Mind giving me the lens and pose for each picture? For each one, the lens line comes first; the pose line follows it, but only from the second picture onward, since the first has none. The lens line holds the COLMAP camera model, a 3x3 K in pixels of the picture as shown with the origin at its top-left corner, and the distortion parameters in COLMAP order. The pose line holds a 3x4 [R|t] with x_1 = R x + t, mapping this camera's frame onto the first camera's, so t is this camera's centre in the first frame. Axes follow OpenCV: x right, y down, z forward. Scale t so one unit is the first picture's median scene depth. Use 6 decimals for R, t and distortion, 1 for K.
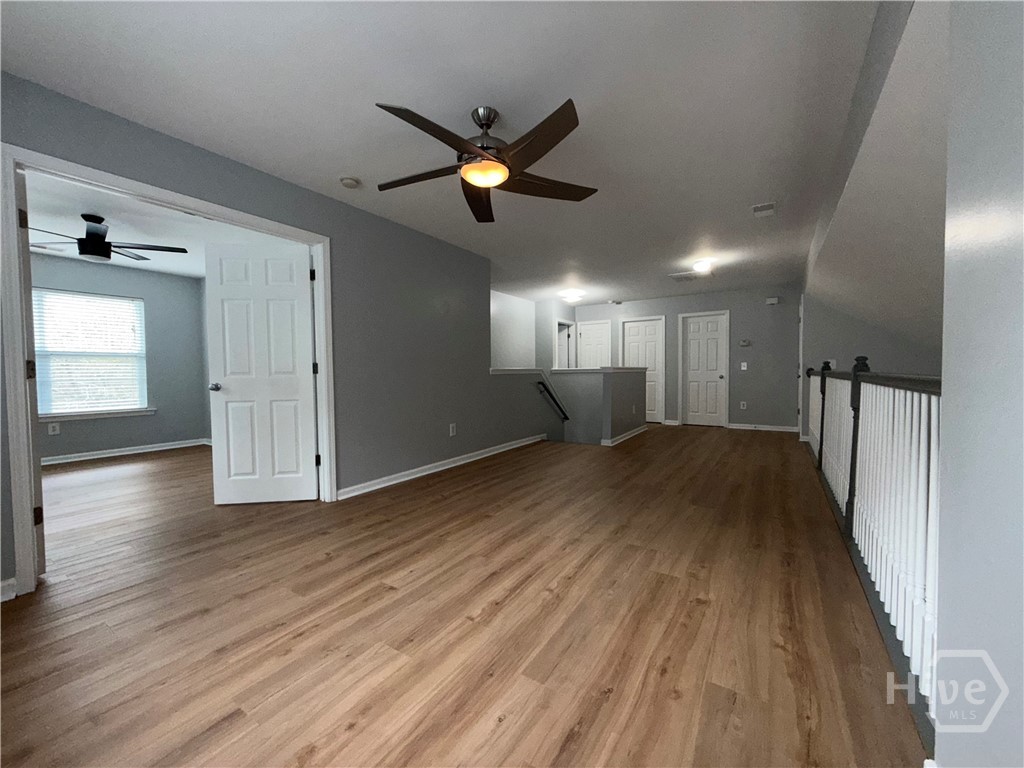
lens RADIAL K [[405.3, 0, 512.6], [0, 405.3, 388.8], [0, 0, 1]] dist [-0.001288, 0.000237]
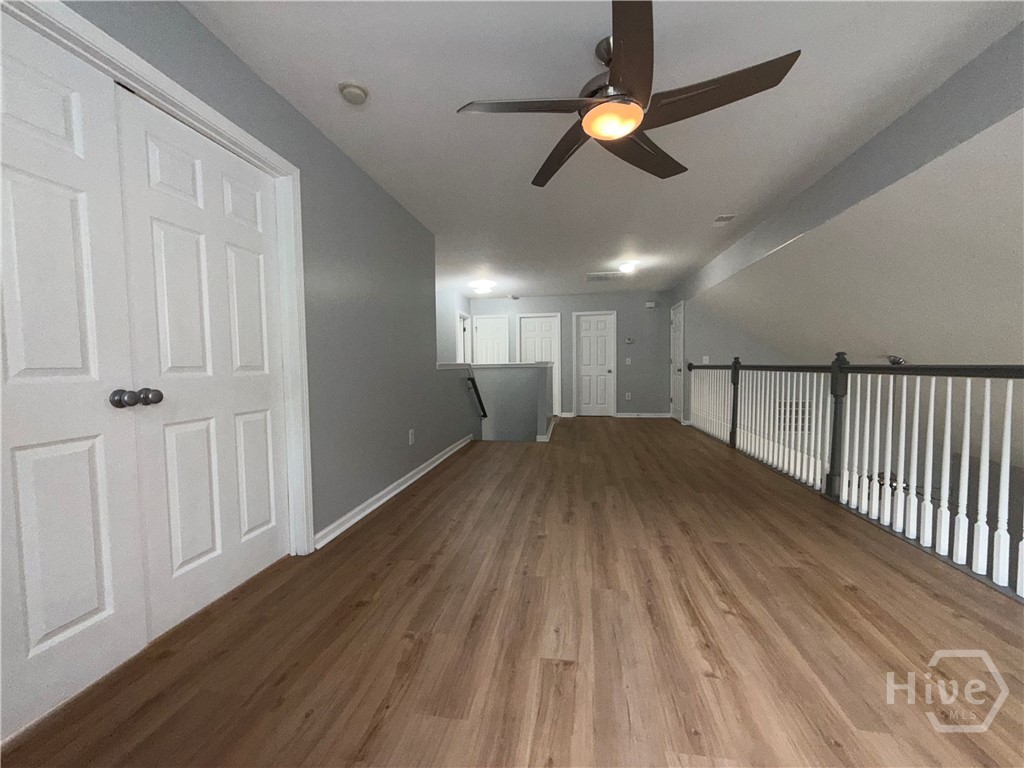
lens RADIAL K [[405.3, 0, 510.8], [0, 405.3, 384.9], [0, 0, 1]] dist [-0.001288, 0.000237]
pose [[0.915966, -0.020390, 0.400738, -0.239261], [0.020255, 0.999784, 0.004573, -0.003244], [-0.400744, 0.003928, 0.916181, 0.134808]]
